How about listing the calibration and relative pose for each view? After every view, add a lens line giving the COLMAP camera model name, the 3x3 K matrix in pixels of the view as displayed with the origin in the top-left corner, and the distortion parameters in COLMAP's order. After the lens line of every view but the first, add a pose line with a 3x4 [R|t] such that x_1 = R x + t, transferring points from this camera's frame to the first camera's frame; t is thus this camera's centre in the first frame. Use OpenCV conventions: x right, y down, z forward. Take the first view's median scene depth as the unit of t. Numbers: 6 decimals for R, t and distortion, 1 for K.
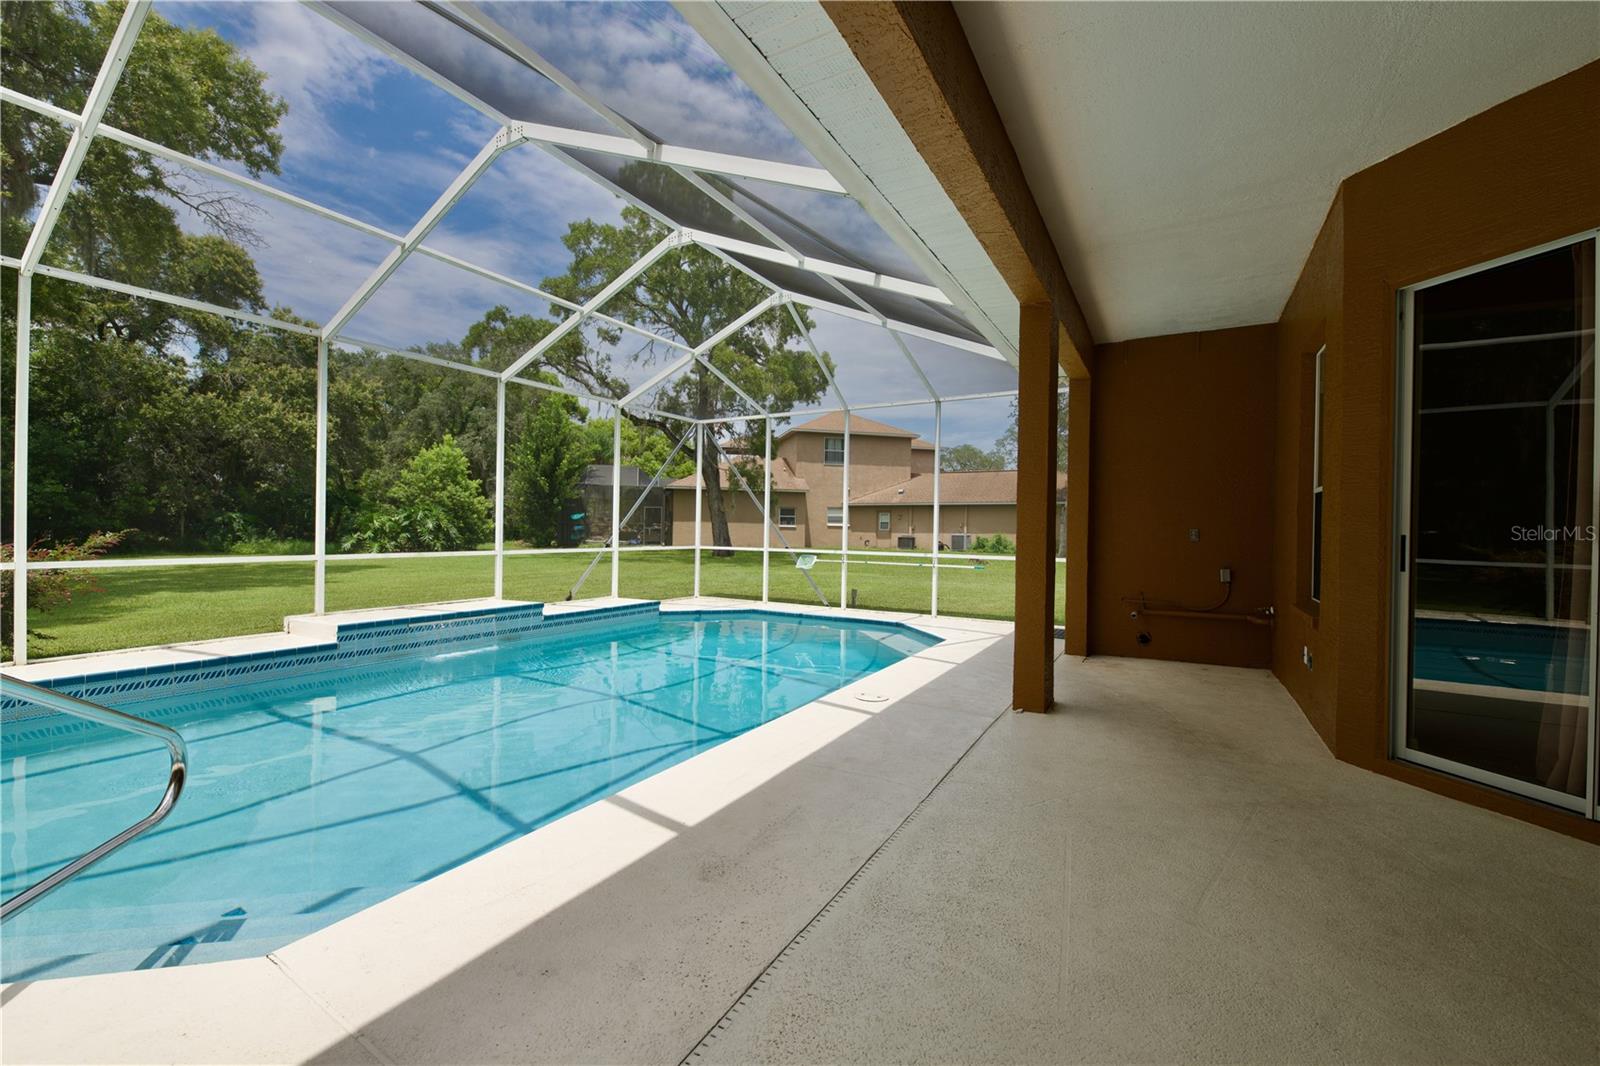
lens RADIAL K [[643.2, 0, 791.4], [0, 643.2, 526.1], [0, 0, 1]] dist [0.008270, -0.003999]
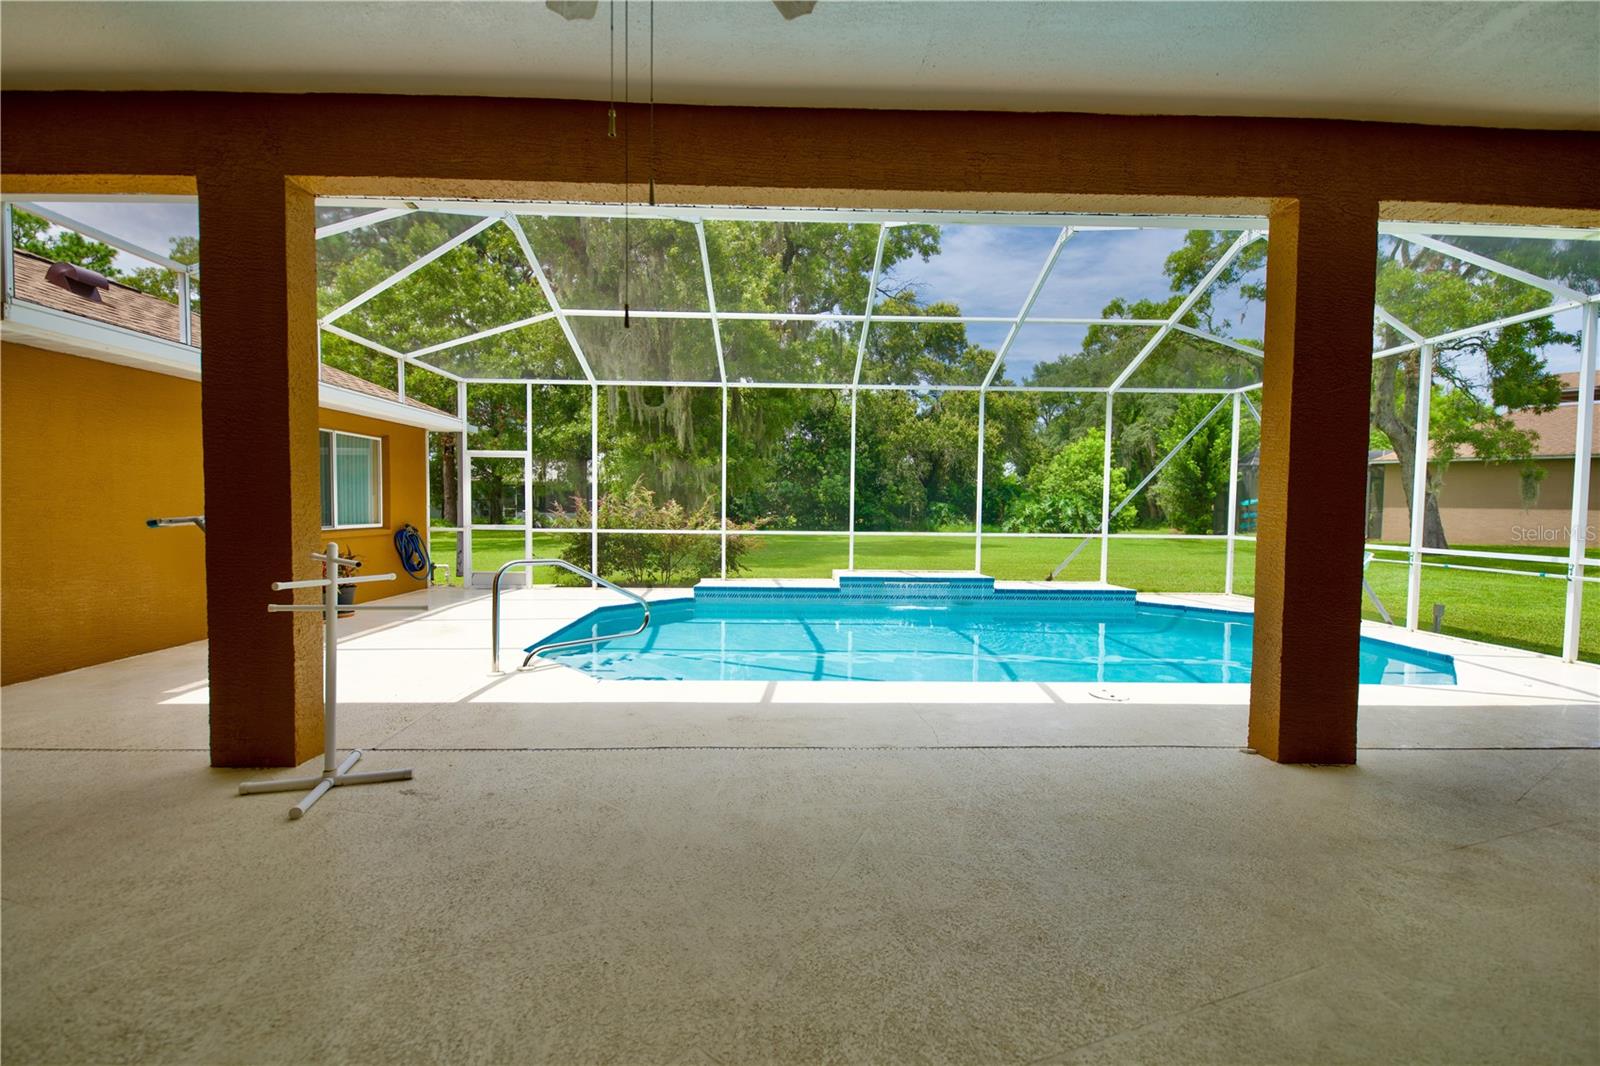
lens RADIAL K [[643.2, 0, 805.7], [0, 643.2, 526.0], [0, 0, 1]] dist [0.008270, -0.003999]
pose [[0.528758, 0.016905, -0.848604, 0.166243], [0.000171, 0.999799, 0.020024, 0.000179], [0.848773, -0.010733, 0.528649, 0.032065]]
